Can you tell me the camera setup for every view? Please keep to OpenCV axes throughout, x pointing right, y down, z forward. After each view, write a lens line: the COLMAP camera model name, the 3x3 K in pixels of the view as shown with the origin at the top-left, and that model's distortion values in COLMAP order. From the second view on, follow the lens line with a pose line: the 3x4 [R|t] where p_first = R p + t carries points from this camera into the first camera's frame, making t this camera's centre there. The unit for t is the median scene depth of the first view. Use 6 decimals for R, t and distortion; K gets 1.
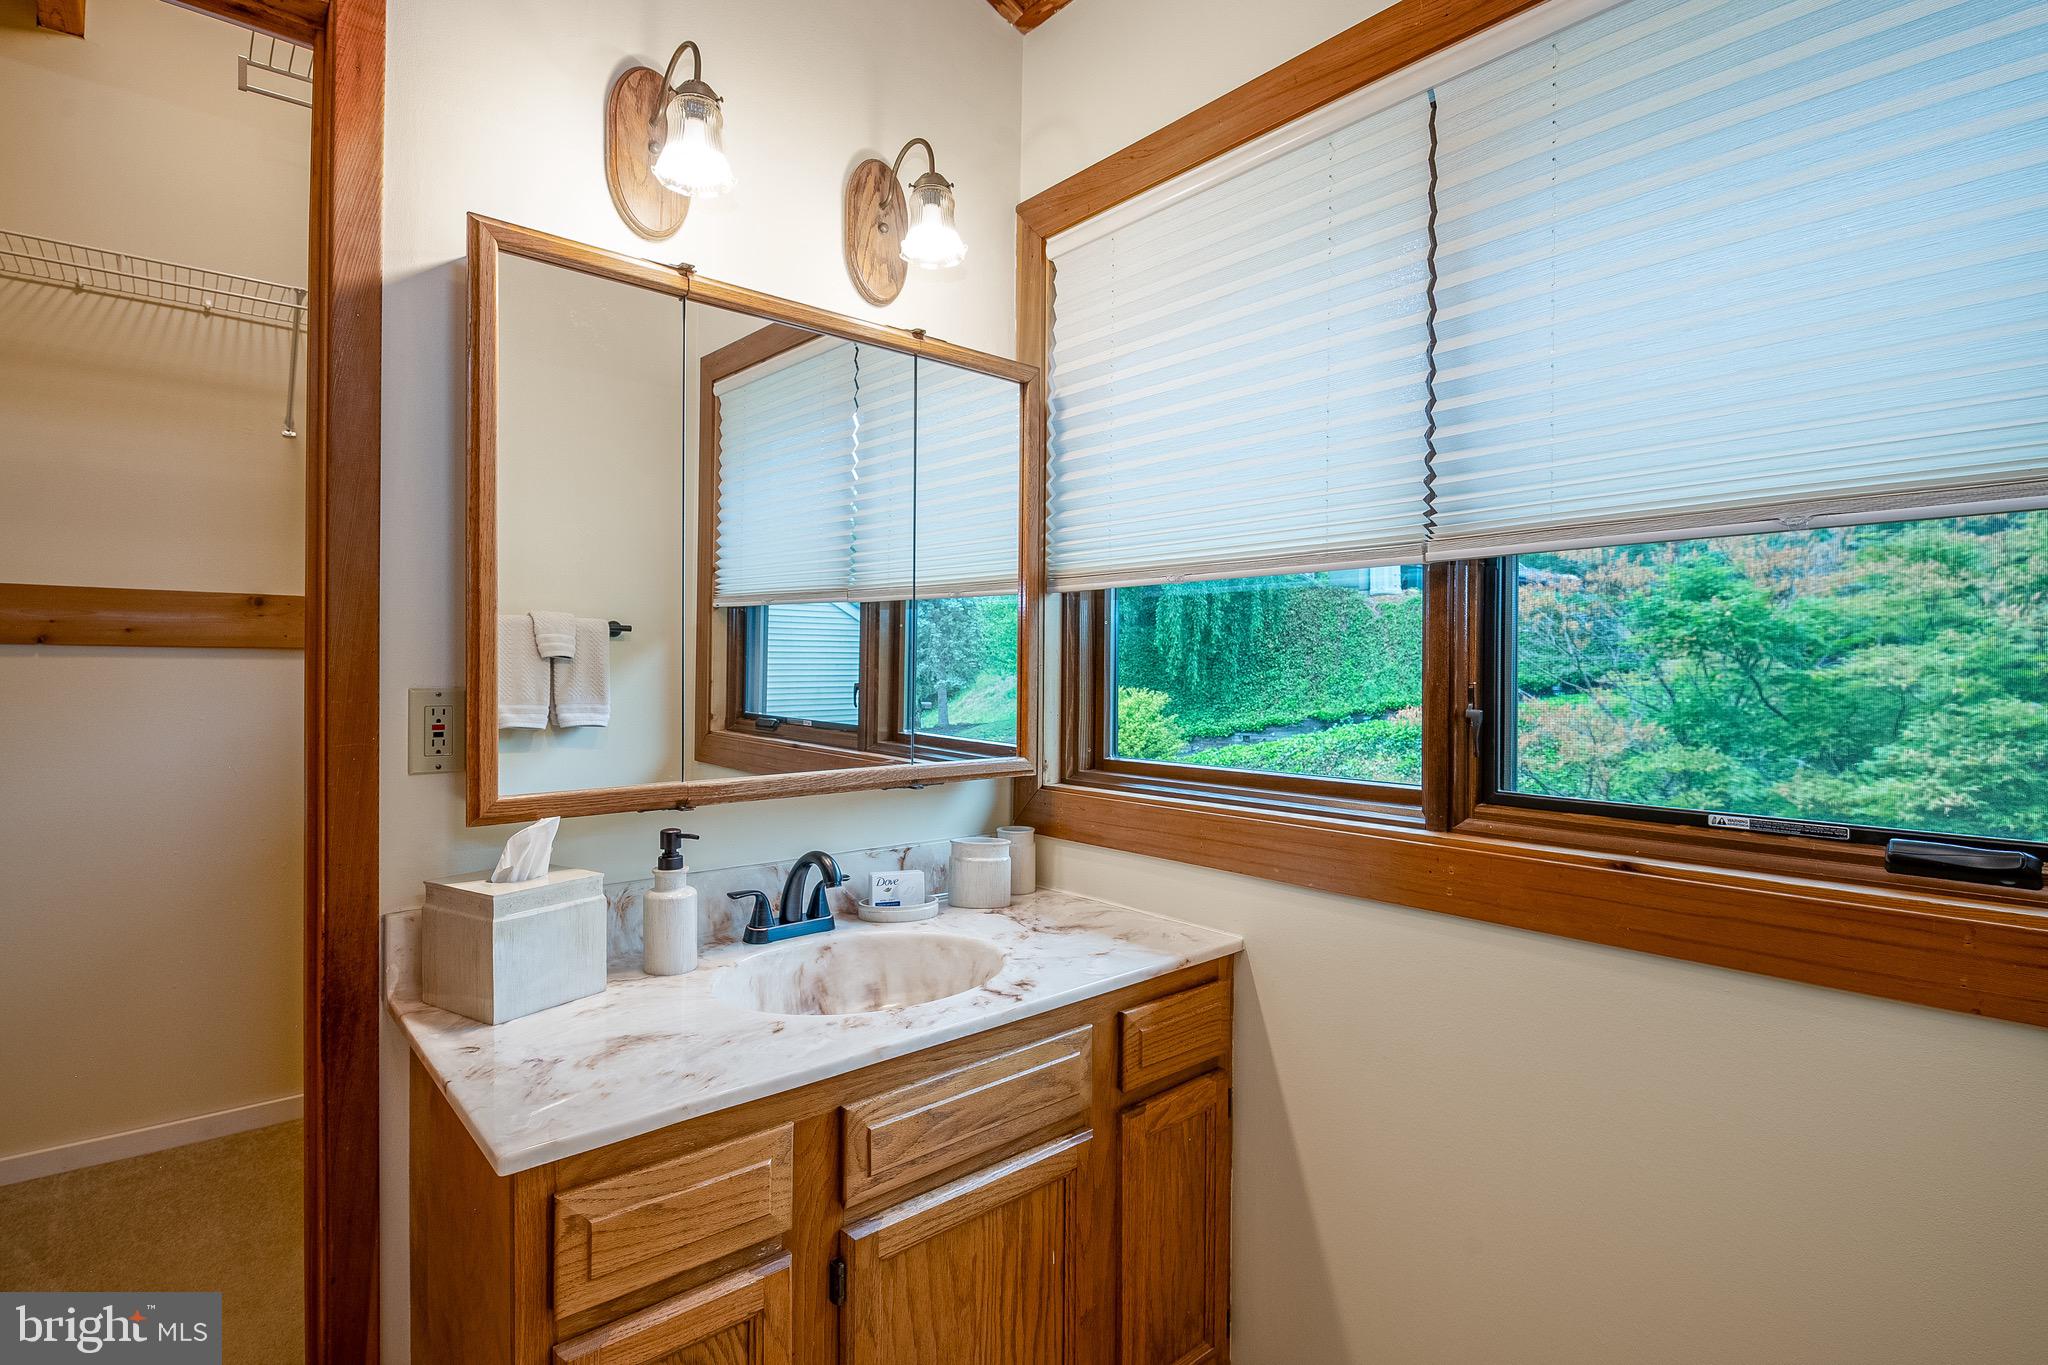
lens RADIAL K [[991.0, 0, 1017.8], [0, 991.0, 676.1], [0, 0, 1]] dist [0.008042, -0.013954]
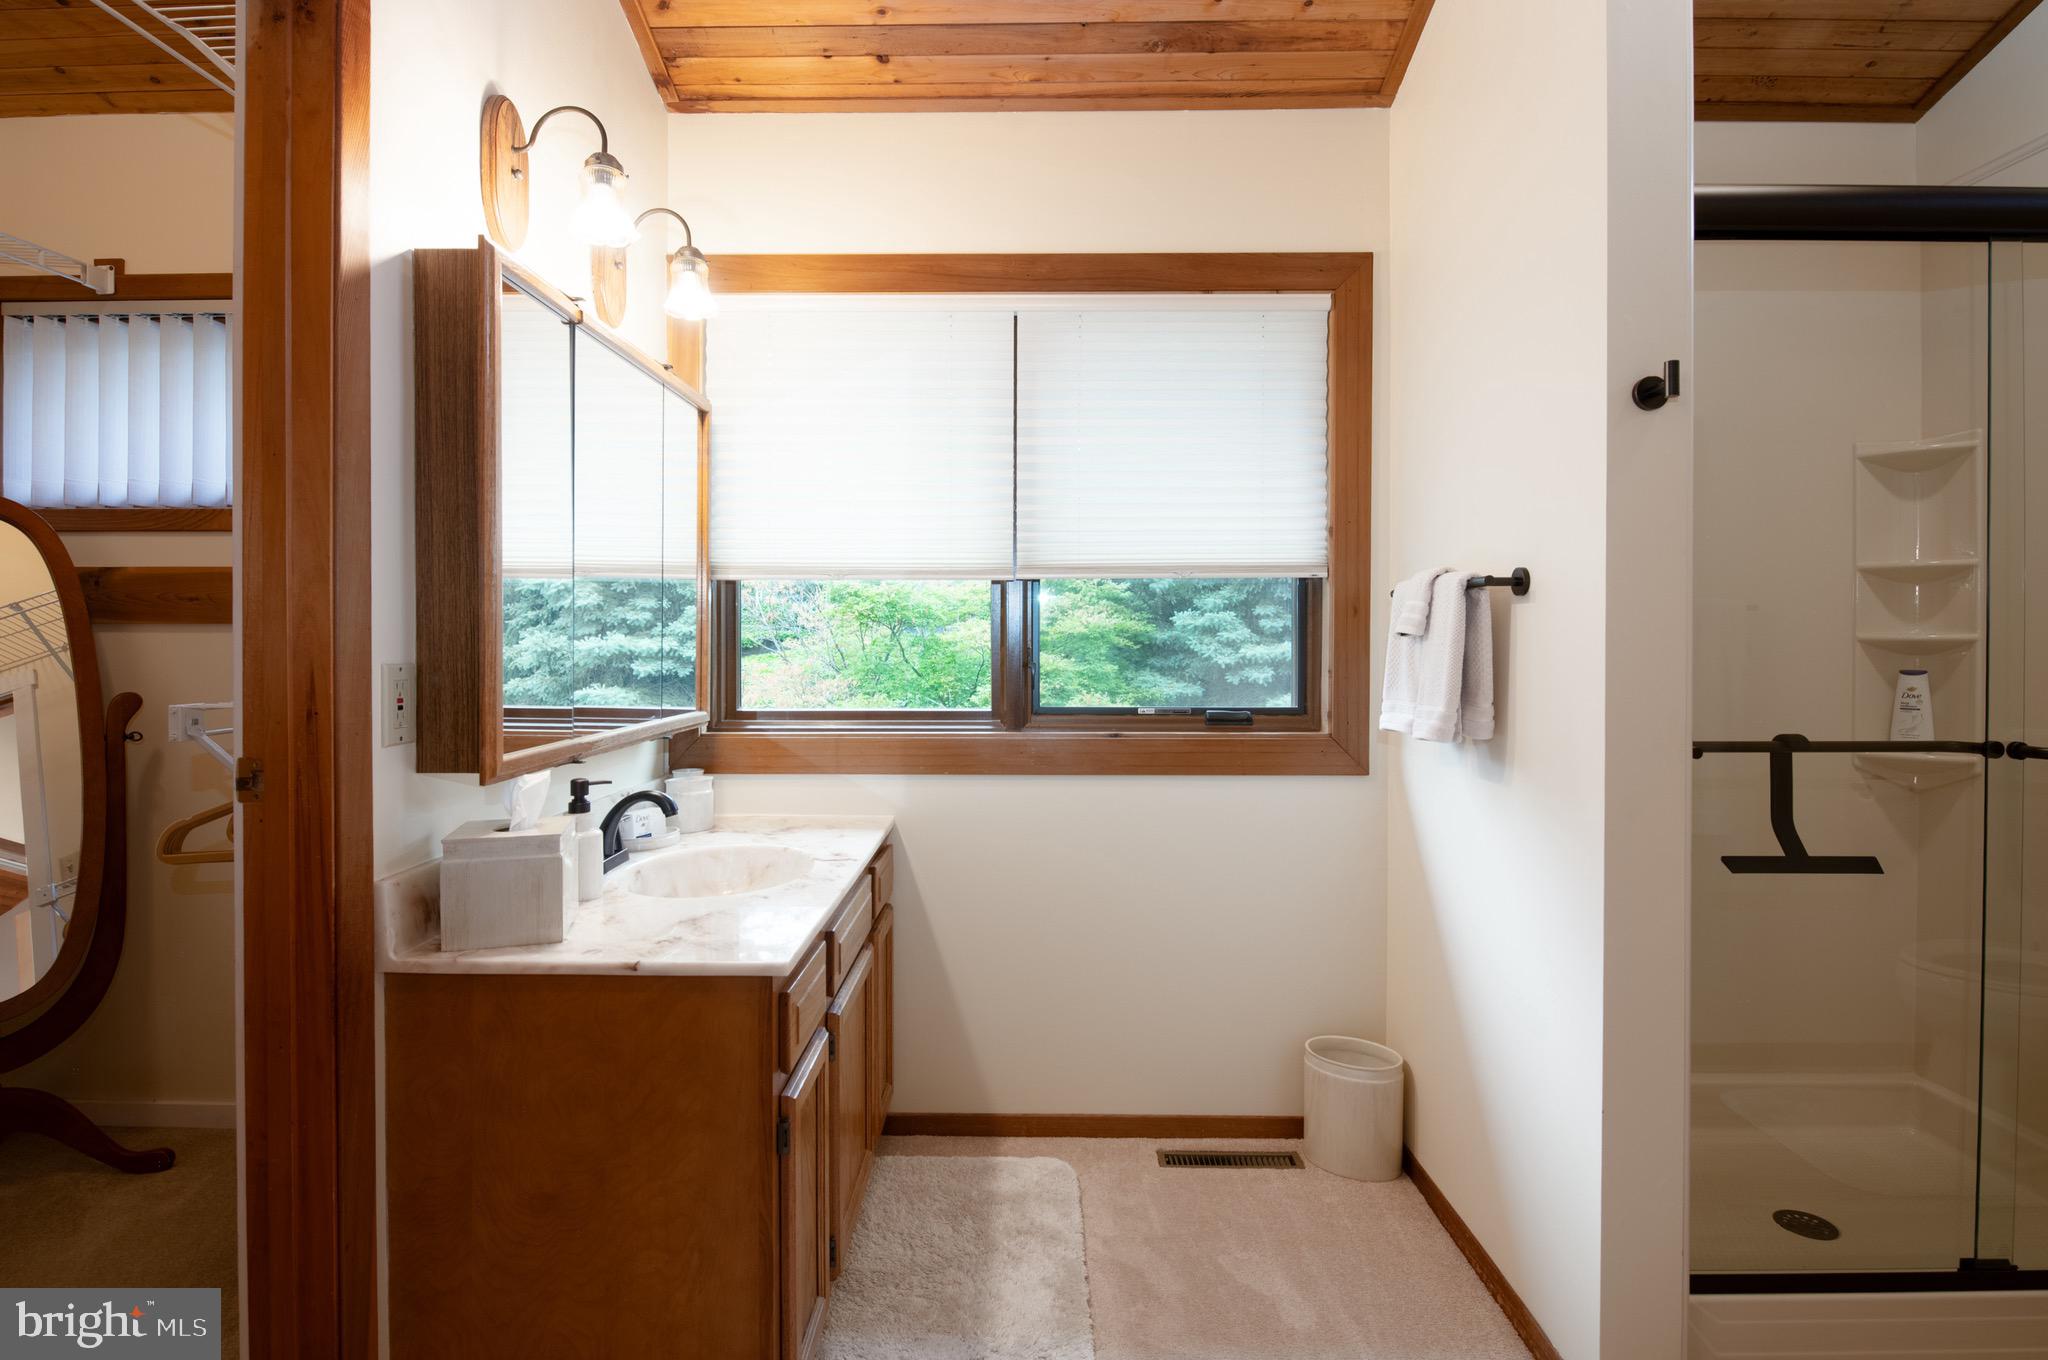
lens RADIAL K [[991.0, 0, 1017.8], [0, 991.0, 673.6], [0, 0, 1]] dist [0.008042, -0.013954]
pose [[0.658532, -0.029724, 0.751966, -0.888607], [0.005401, 0.999381, 0.034775, -0.008810], [-0.752534, -0.018839, 0.658284, -0.163838]]
